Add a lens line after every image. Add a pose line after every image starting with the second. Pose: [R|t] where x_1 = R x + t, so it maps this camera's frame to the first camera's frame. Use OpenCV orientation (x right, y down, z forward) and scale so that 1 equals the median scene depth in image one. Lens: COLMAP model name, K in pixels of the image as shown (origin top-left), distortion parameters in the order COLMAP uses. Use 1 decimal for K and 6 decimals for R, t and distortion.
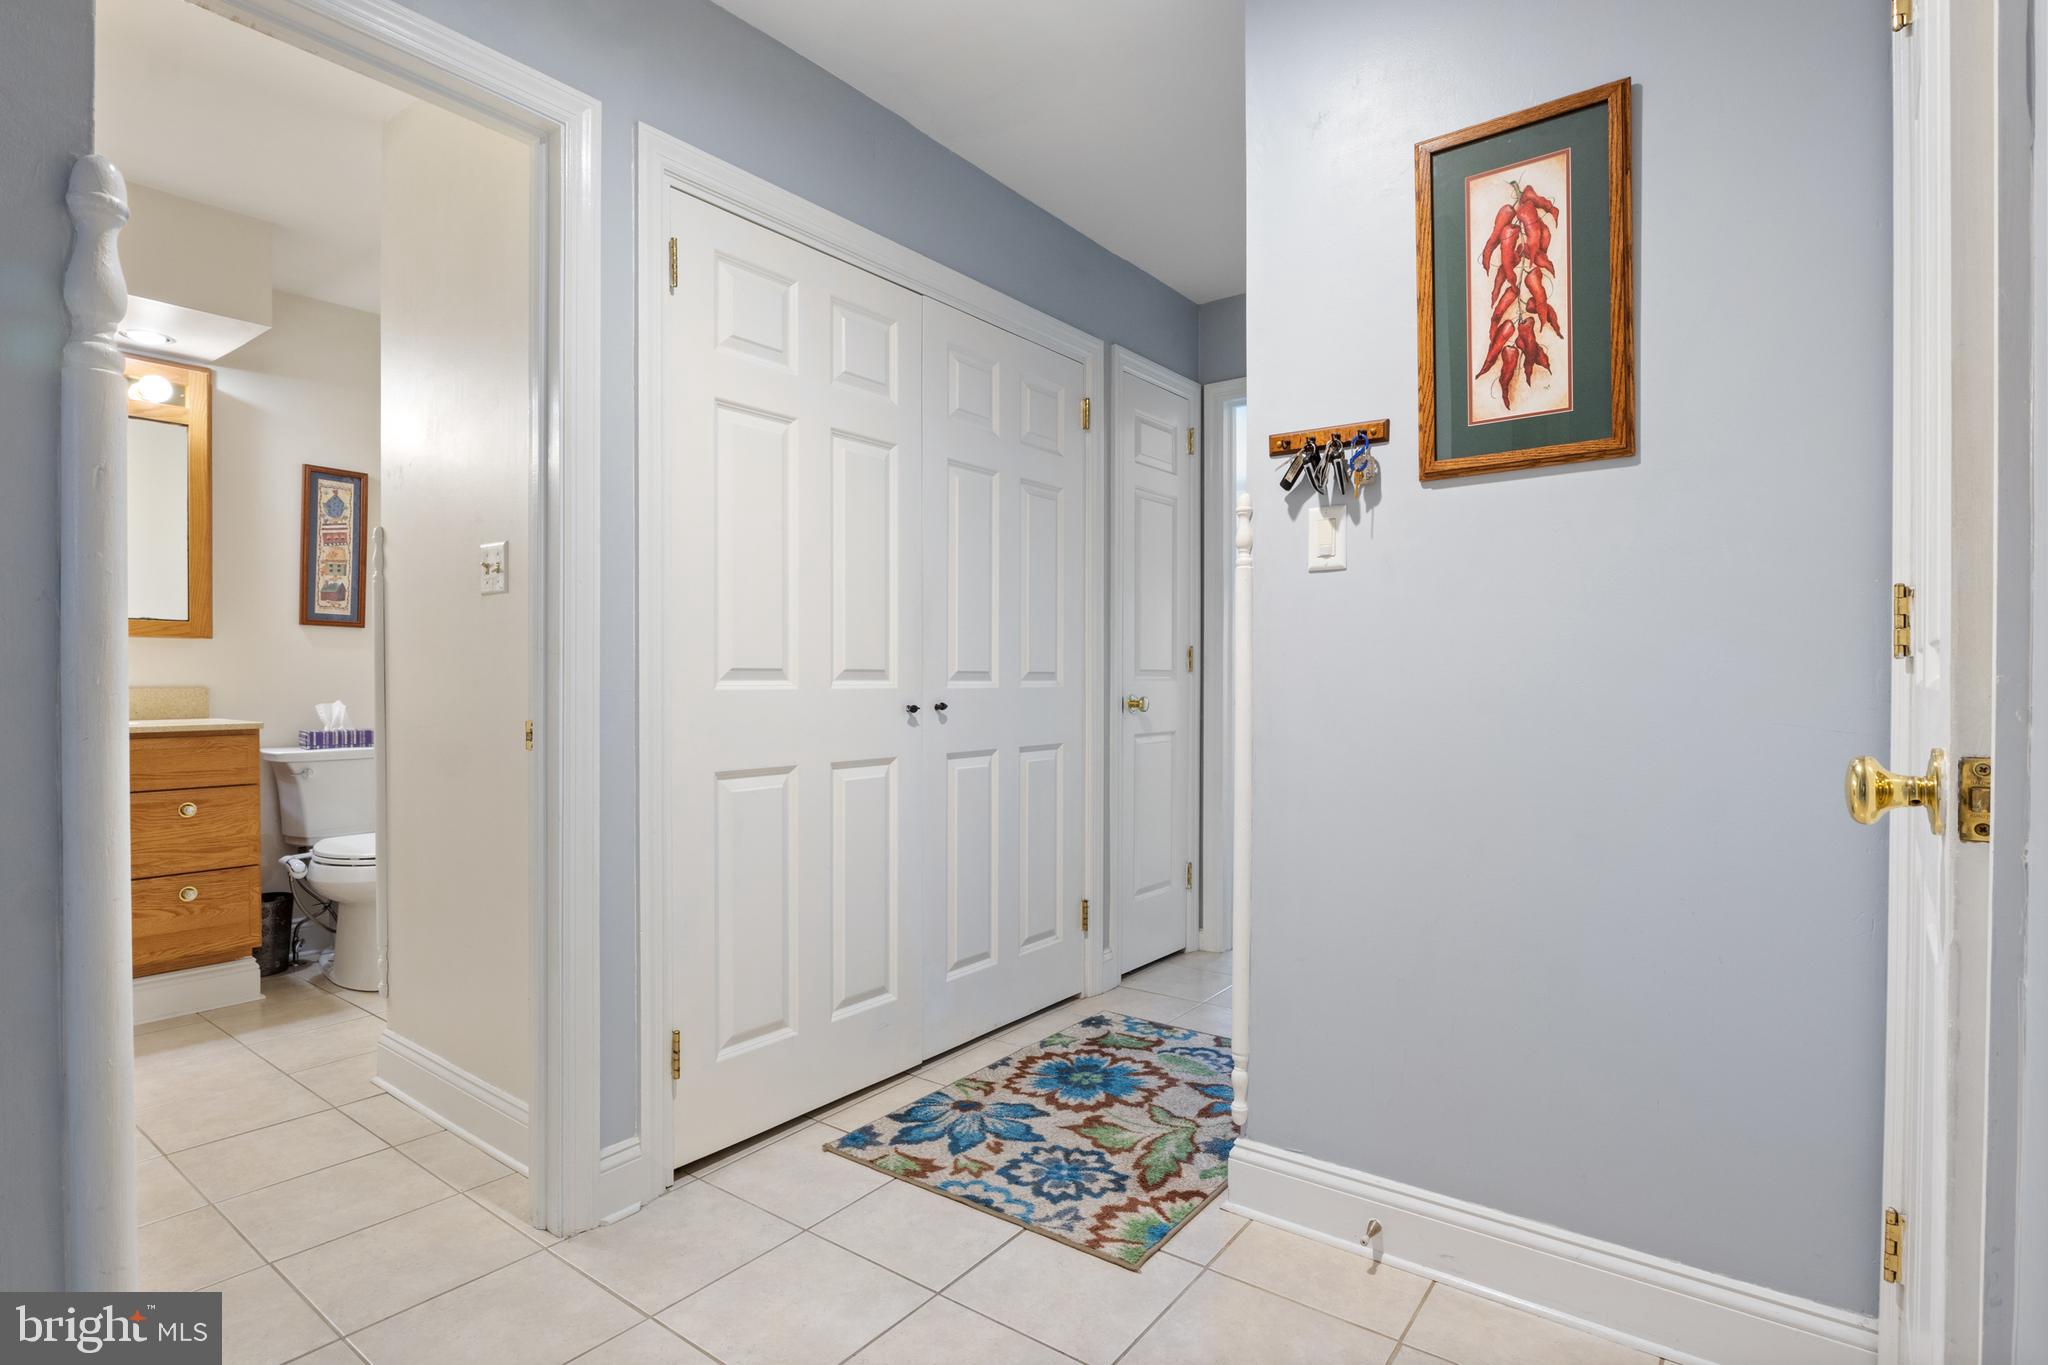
lens RADIAL K [[1038.9, 0, 1024.8], [0, 1038.9, 695.0], [0, 0, 1]] dist [-0.009931, 0.001011]
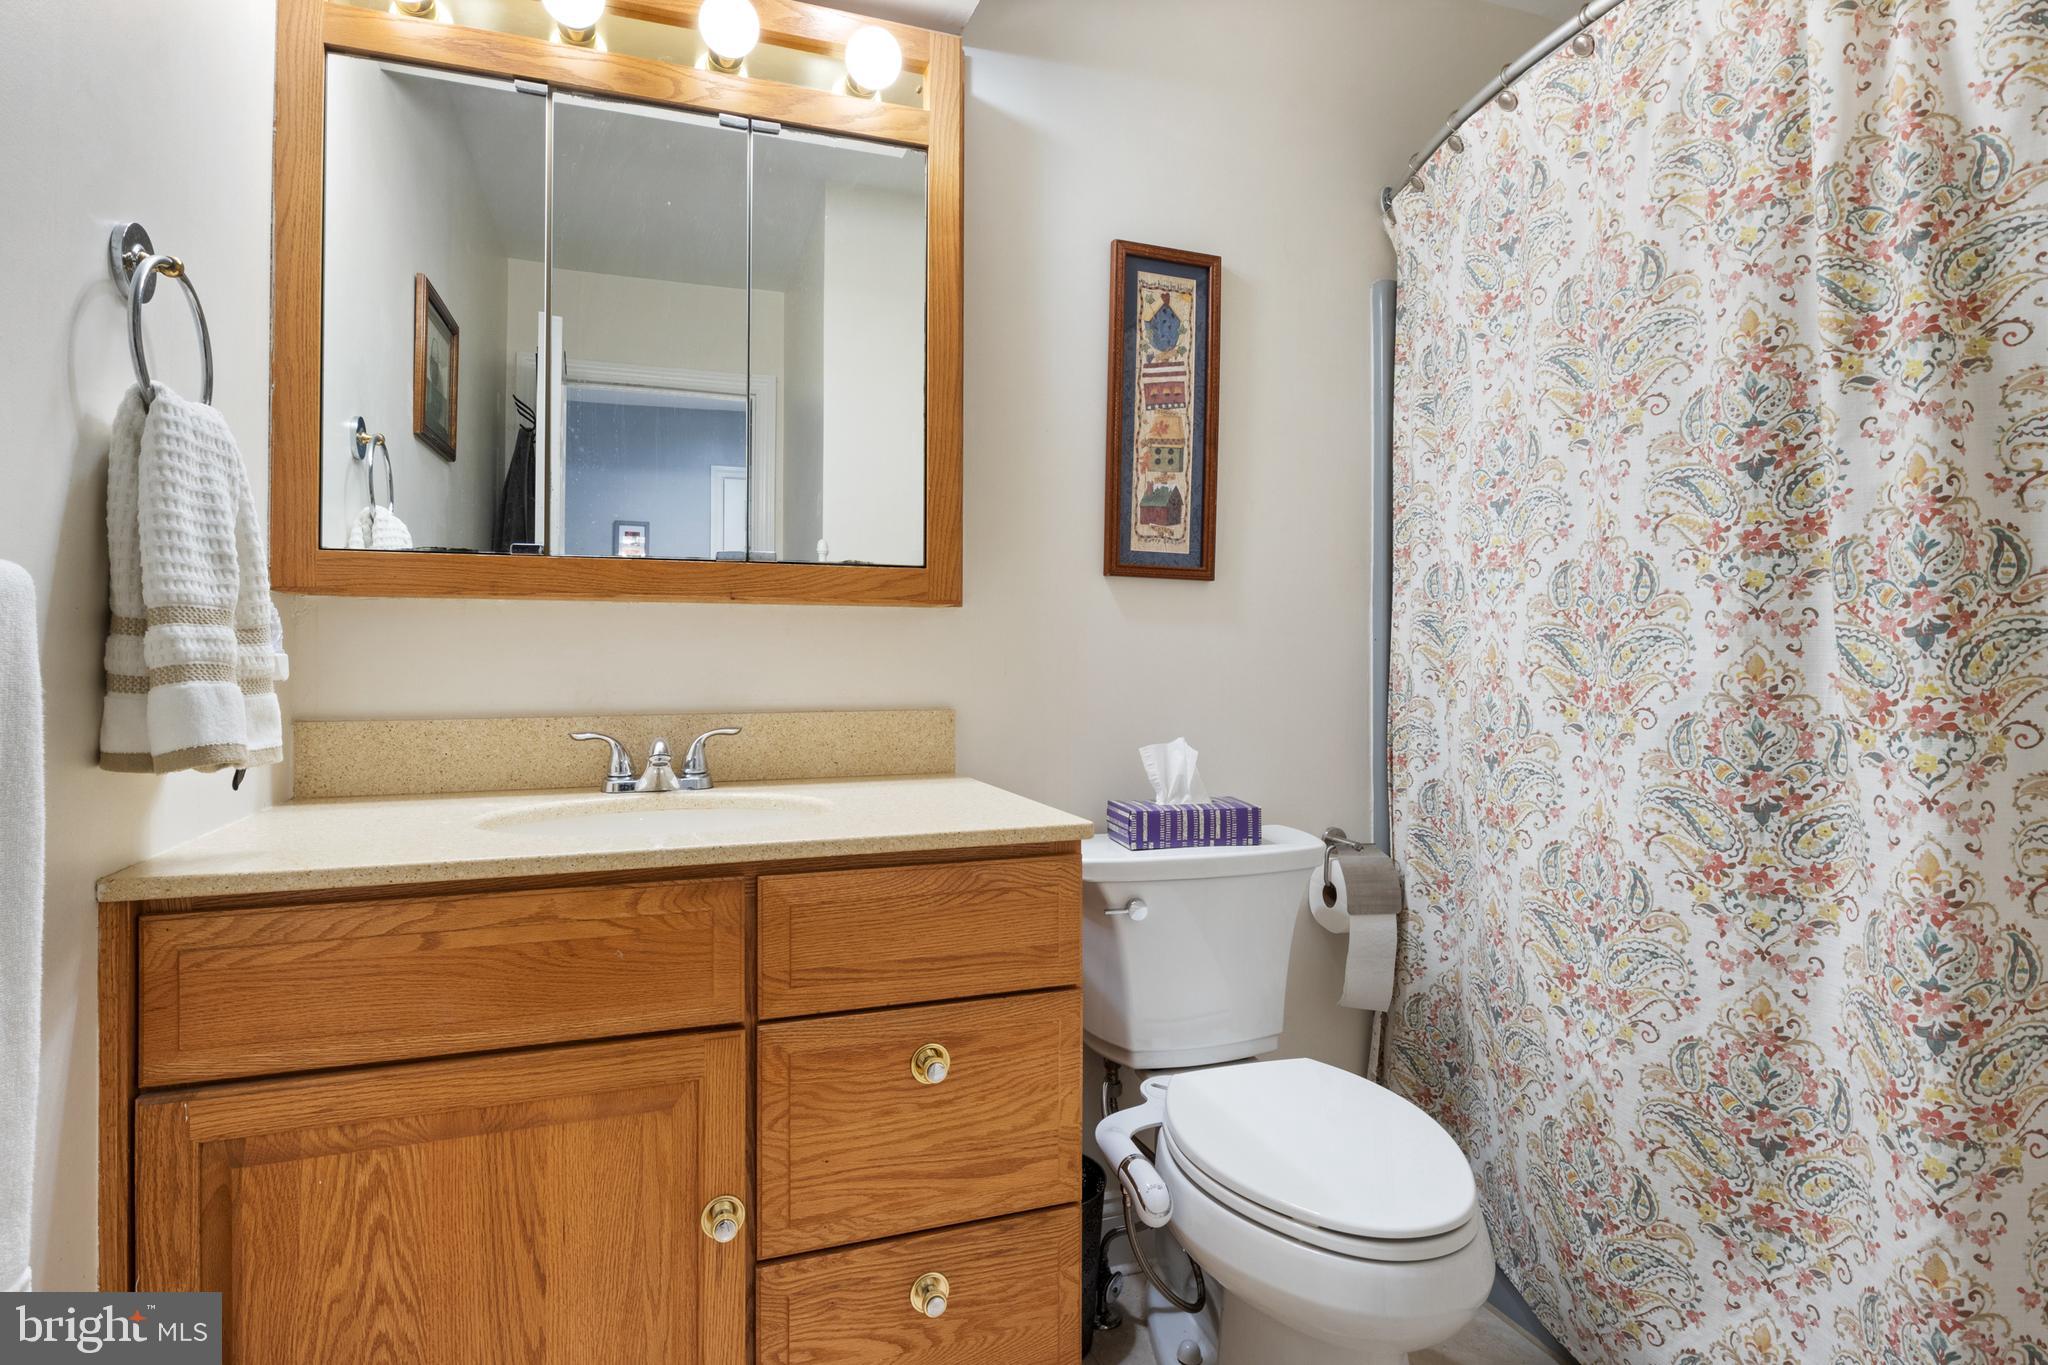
lens RADIAL K [[1038.9, 0, 1019.5], [0, 1038.9, 671.4], [0, 0, 1]] dist [-0.009931, 0.001011]
pose [[0.847437, 0.006917, -0.530851, -0.483312], [-0.009293, 0.999955, -0.001806, -0.022571], [0.530815, 0.006464, 0.847463, 0.576820]]
